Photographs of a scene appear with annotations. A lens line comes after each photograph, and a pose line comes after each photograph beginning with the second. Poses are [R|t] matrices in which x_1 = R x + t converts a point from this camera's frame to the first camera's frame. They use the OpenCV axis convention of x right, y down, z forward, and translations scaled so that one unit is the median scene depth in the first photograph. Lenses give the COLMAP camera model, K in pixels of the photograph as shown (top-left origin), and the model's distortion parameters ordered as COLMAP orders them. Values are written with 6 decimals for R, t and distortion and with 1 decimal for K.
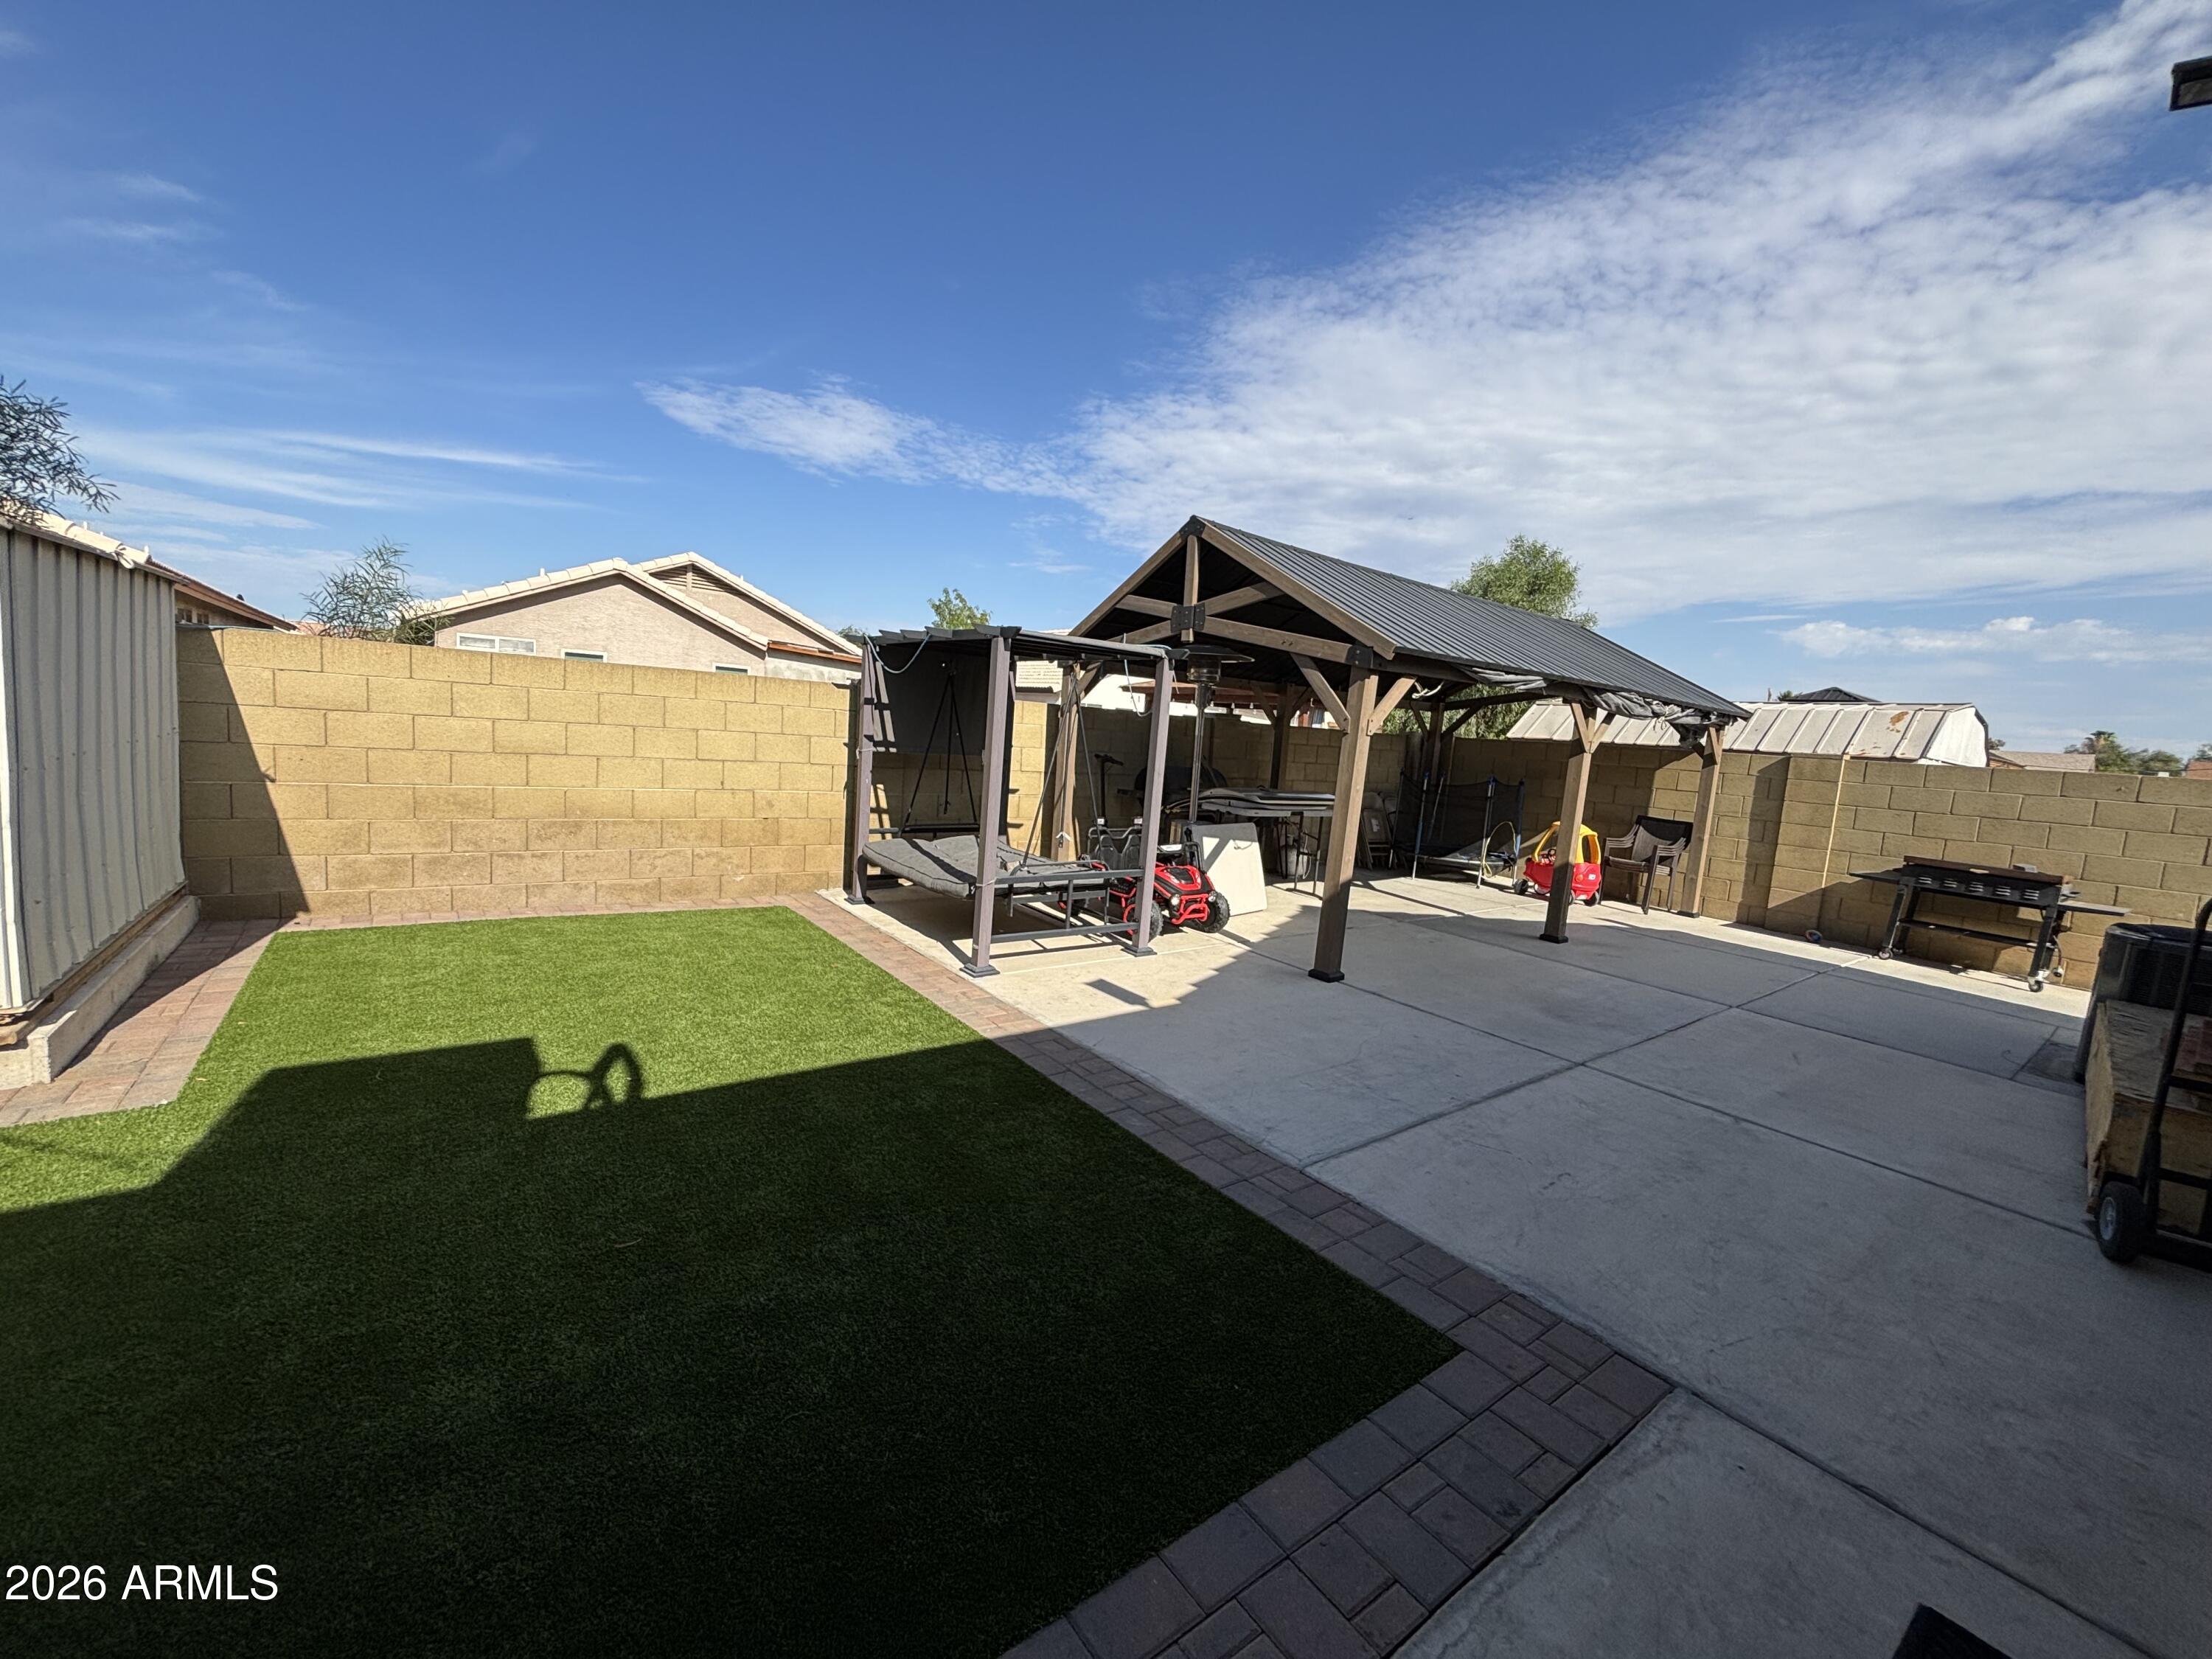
lens RADIAL K [[892.4, 0, 1097.0], [0, 892.4, 818.6], [0, 0, 1]] dist [-0.000660, 0.000376]
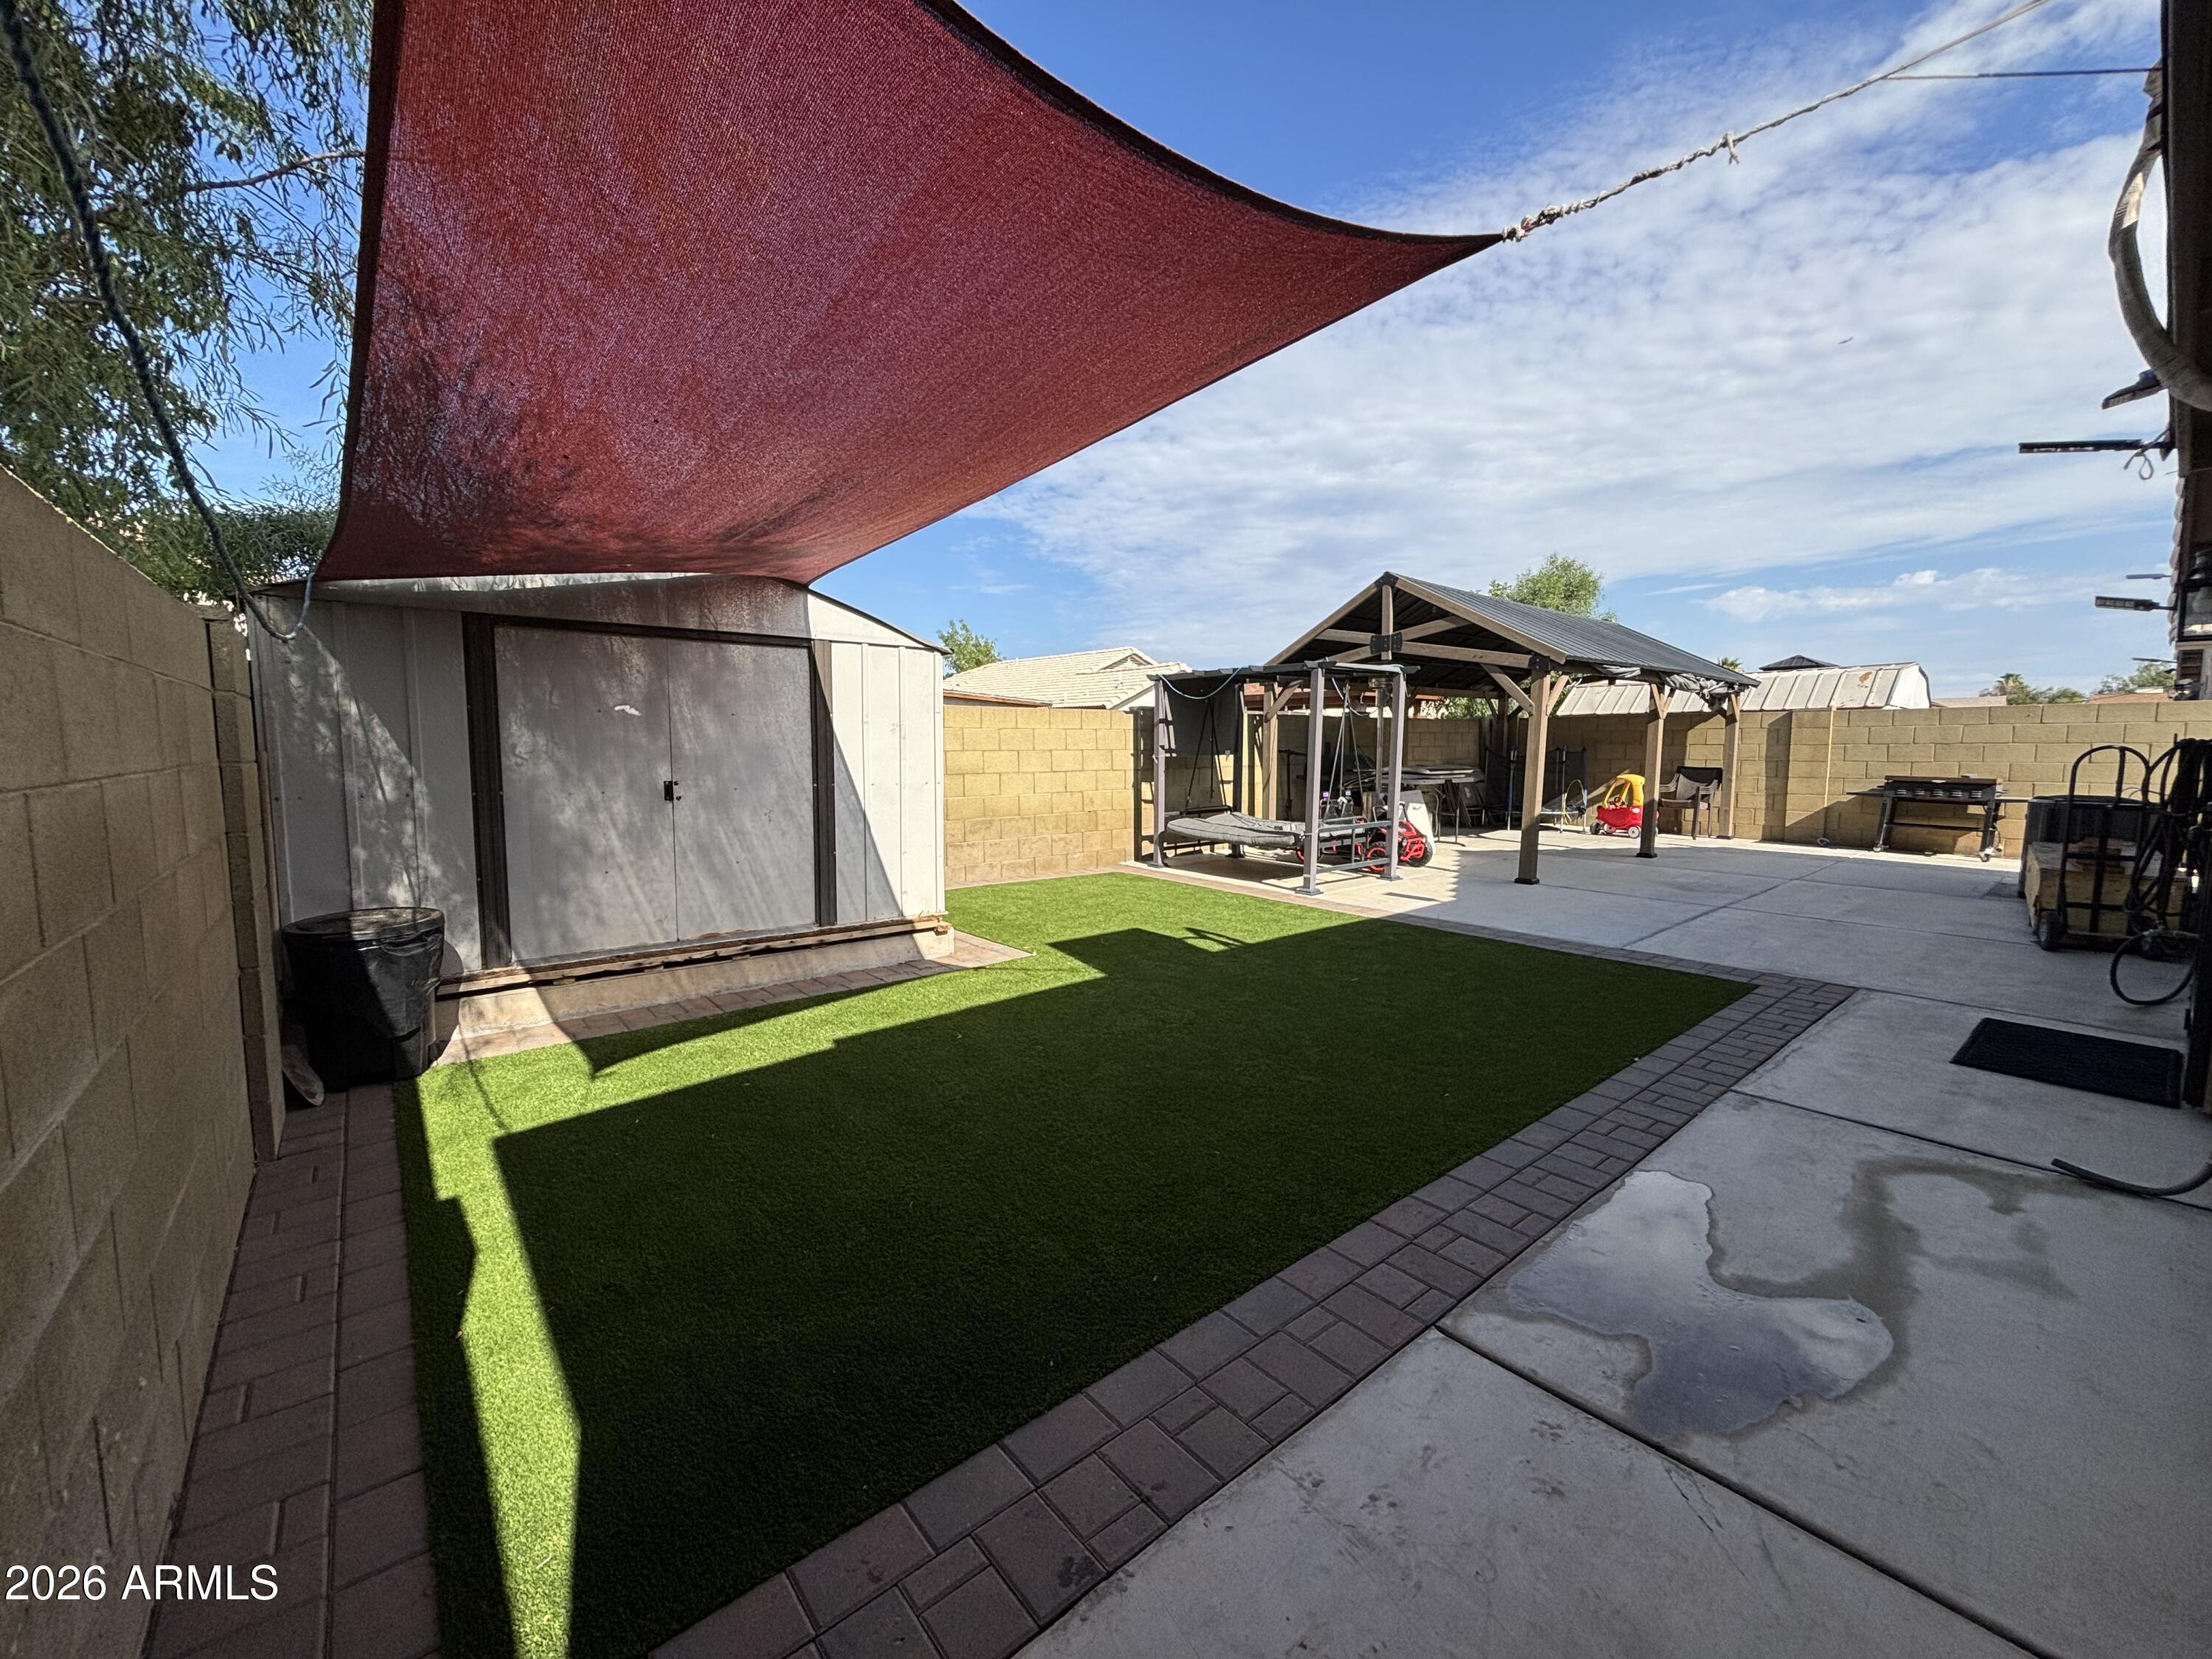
lens RADIAL K [[892.4, 0, 1098.8], [0, 892.4, 817.1], [0, 0, 1]] dist [-0.000660, 0.000376]
pose [[0.995769, -0.080893, 0.043598, -0.370396], [0.081668, 0.996526, -0.016294, 0.028614], [-0.042128, 0.019786, 0.998916, -0.325273]]
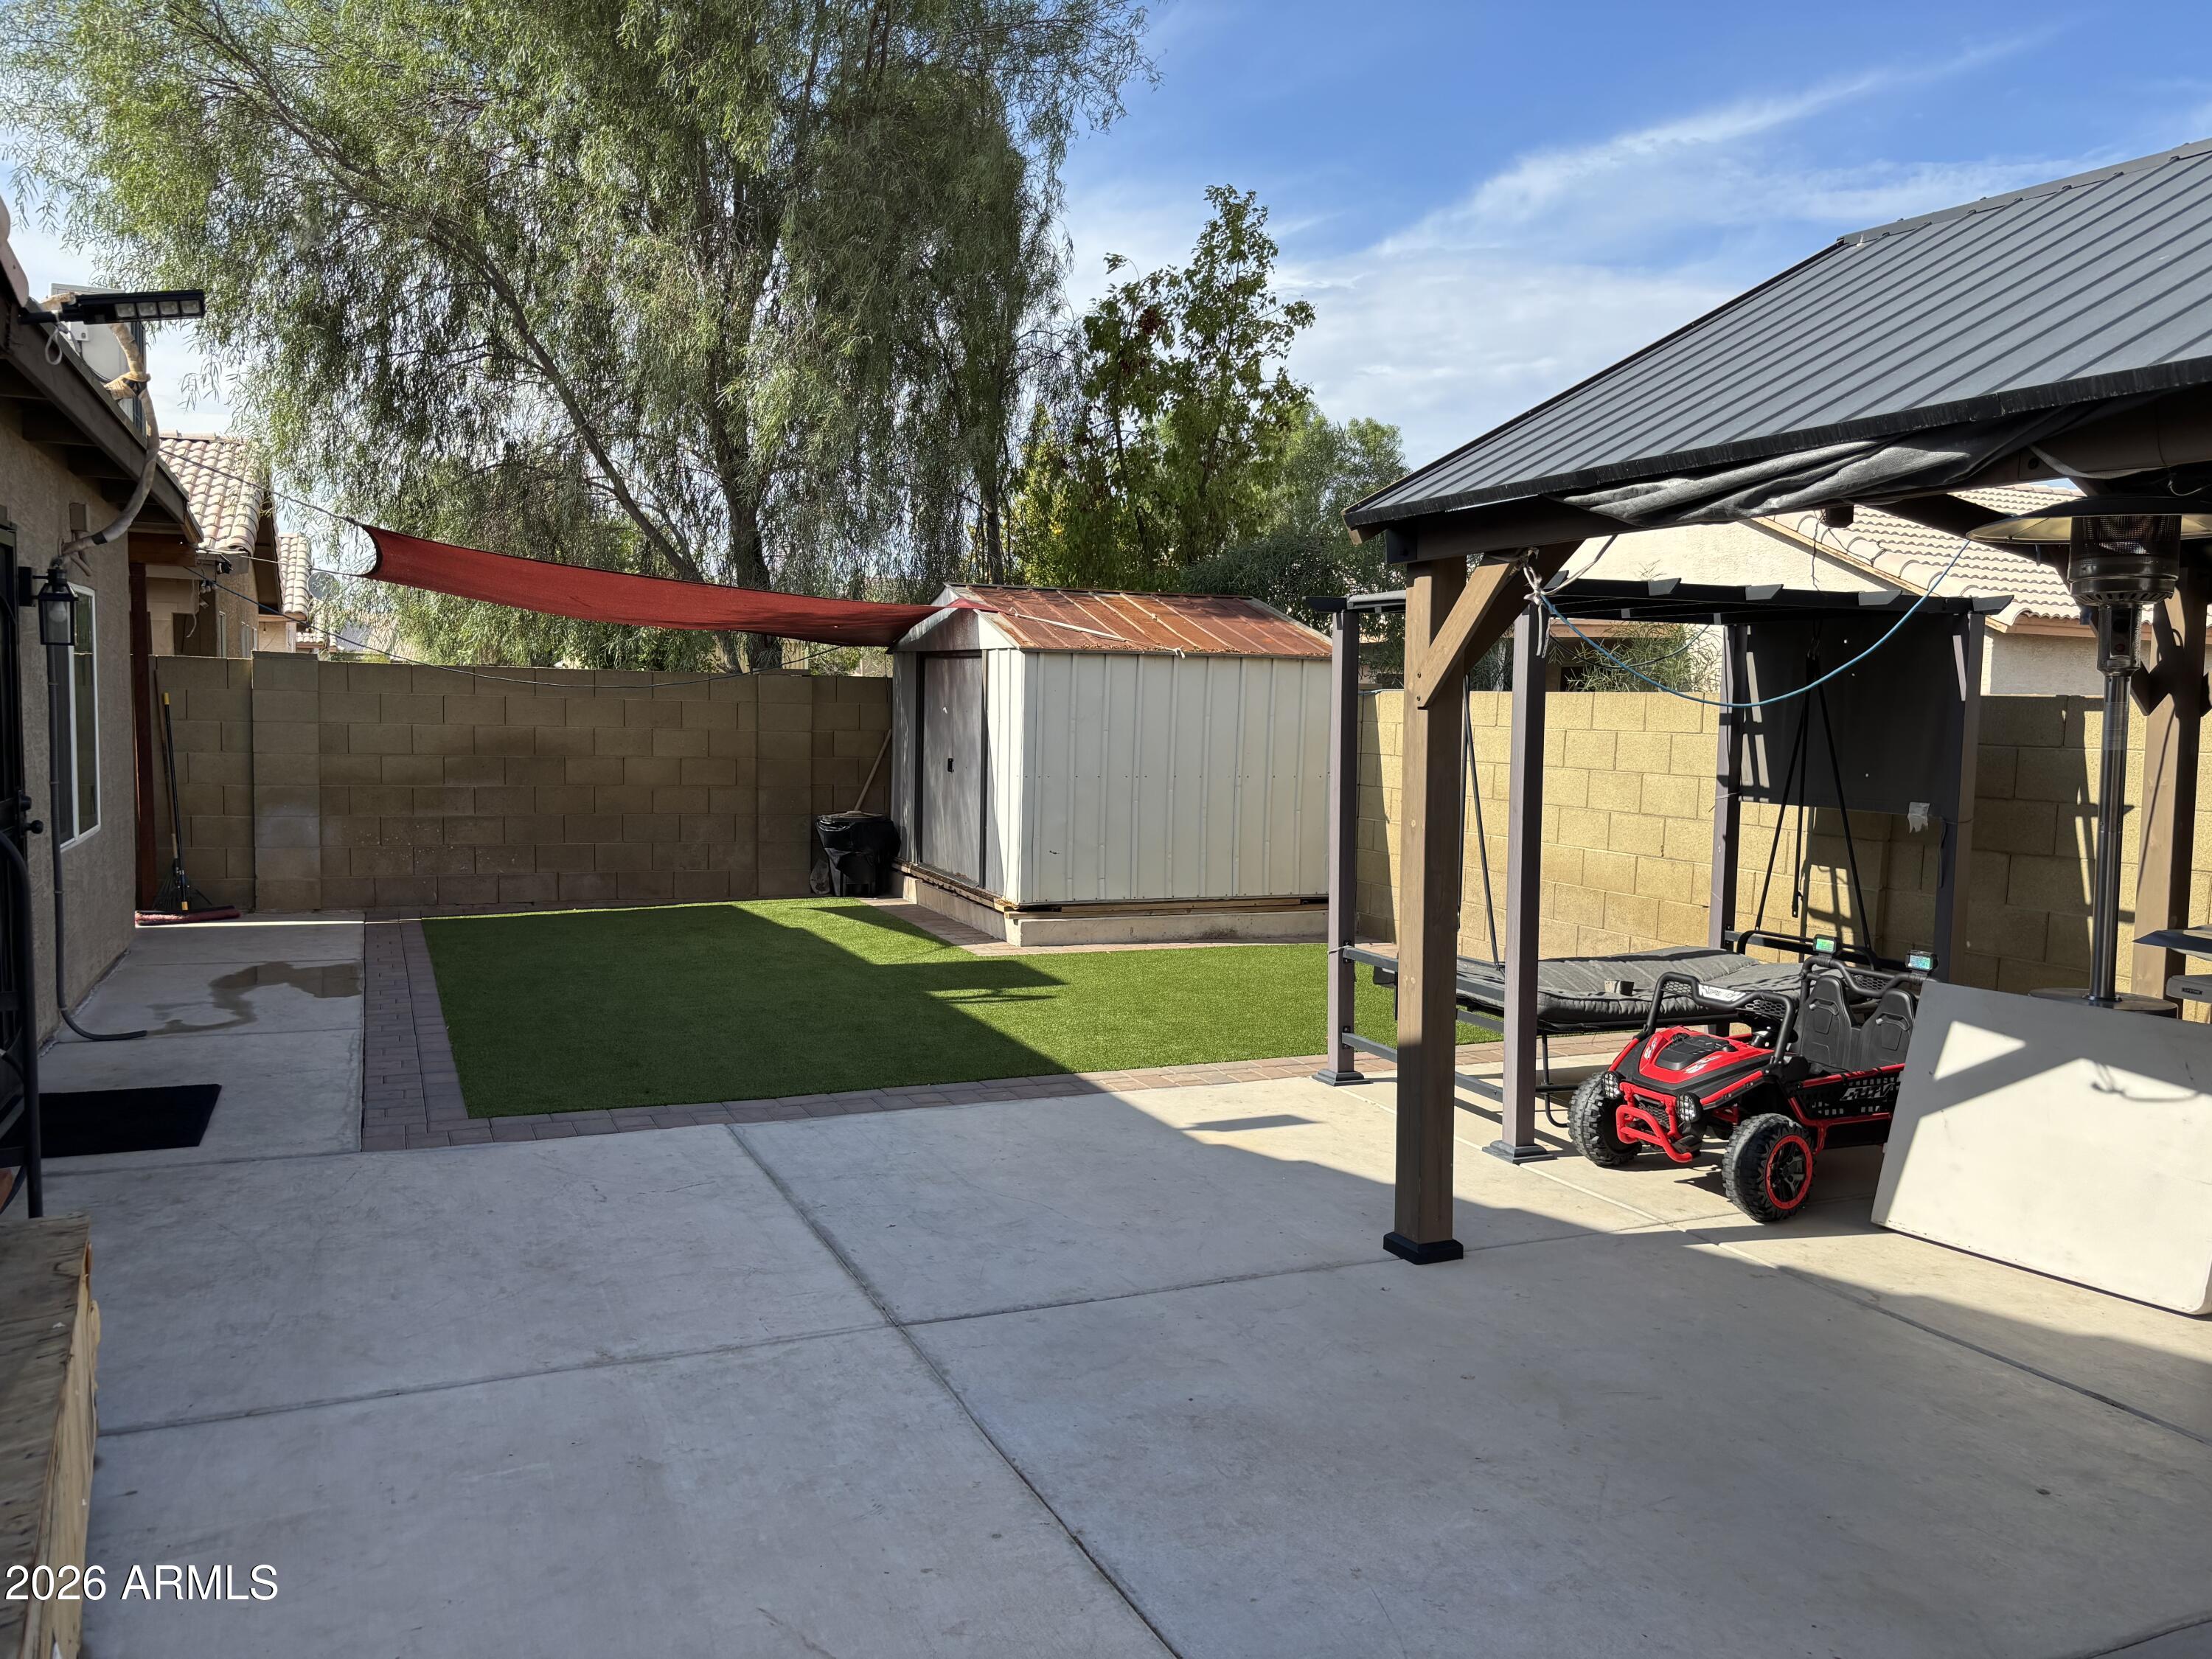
lens RADIAL K [[1664.8, 0, 1103.2], [0, 1664.8, 827.7], [0, 0, 1]] dist [0.031969, -0.046958]
pose [[-0.222036, -0.005613, -0.975022, 1.974053], [-0.145321, 0.989005, 0.027400, -0.057548], [0.964148, 0.147775, -0.220410, 1.766022]]
